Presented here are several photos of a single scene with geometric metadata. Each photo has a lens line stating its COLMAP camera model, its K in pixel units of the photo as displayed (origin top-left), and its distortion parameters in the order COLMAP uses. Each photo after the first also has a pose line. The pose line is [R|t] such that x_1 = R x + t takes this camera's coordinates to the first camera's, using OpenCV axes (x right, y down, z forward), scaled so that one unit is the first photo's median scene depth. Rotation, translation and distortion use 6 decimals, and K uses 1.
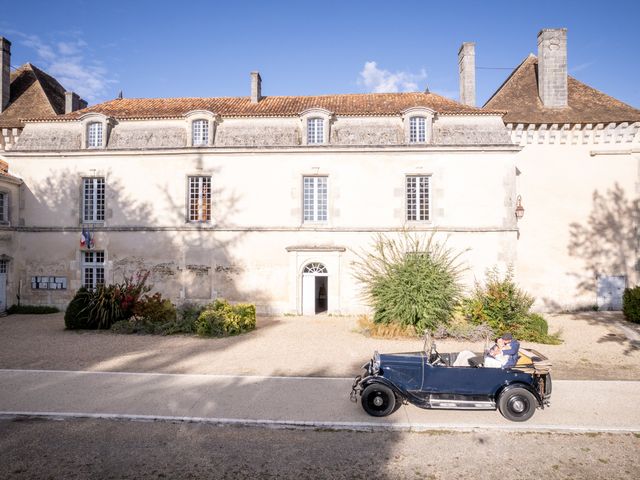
lens RADIAL K [[497.6, 0, 342.9], [0, 497.6, 241.0], [0, 0, 1]] dist [-0.071564, 0.077442]
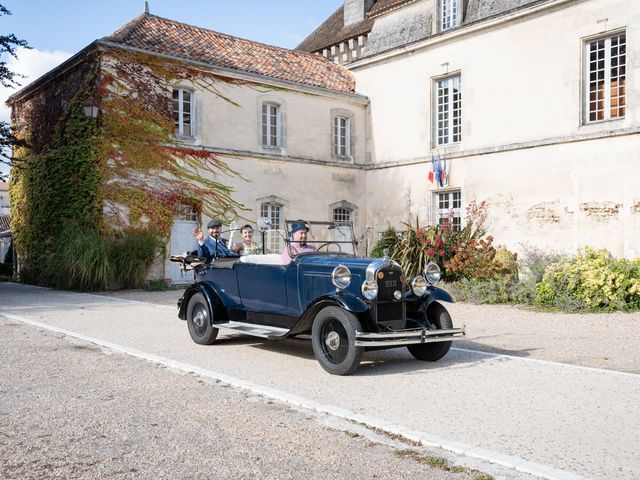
lens RADIAL K [[721.5, 0, 310.1], [0, 721.5, 265.3], [0, 0, 1]] dist [0.001963, 0.001551]
pose [[0.645605, 0.013463, -0.763553, 0.104257], [0.009421, 0.999628, 0.025591, 0.094107], [0.763613, -0.023715, 0.645238, 0.247078]]
